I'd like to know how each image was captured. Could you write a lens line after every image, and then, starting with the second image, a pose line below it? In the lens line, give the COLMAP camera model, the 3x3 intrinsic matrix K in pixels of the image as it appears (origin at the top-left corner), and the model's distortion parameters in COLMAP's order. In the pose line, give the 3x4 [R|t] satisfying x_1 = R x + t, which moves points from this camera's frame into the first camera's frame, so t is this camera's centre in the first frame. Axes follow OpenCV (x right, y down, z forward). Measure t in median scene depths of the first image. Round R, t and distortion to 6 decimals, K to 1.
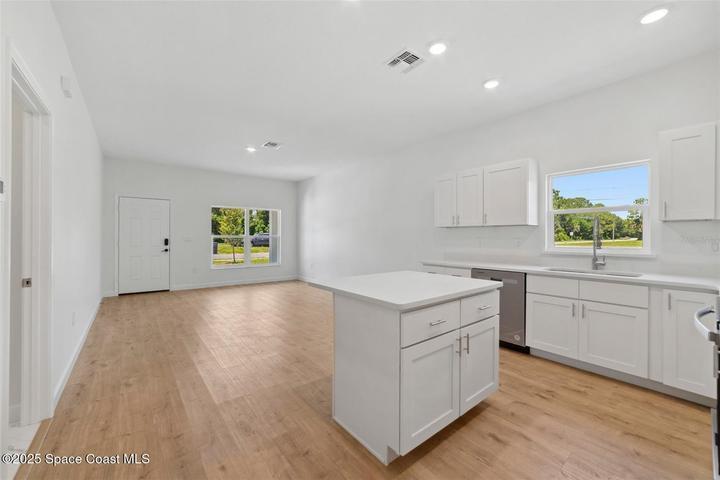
lens RADIAL K [[287.4, 0, 349.6], [0, 287.4, 236.2], [0, 0, 1]] dist [-0.001451, -0.000098]
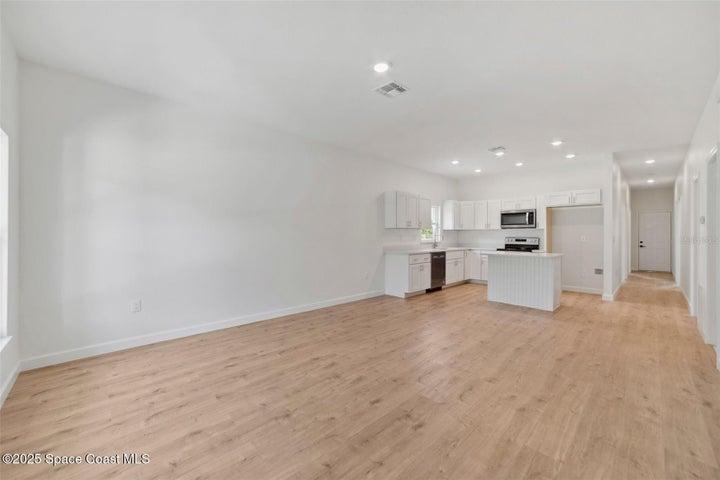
lens RADIAL K [[288.8, 0, 360.8], [0, 288.8, 236.1], [0, 0, 1]] dist [0.002952, 0.000758]
pose [[-0.128125, 0.001967, 0.991756, -0.709607], [0.001783, 0.999997, -0.001753, 0.006945], [-0.991756, 0.001543, -0.128128, 0.921093]]
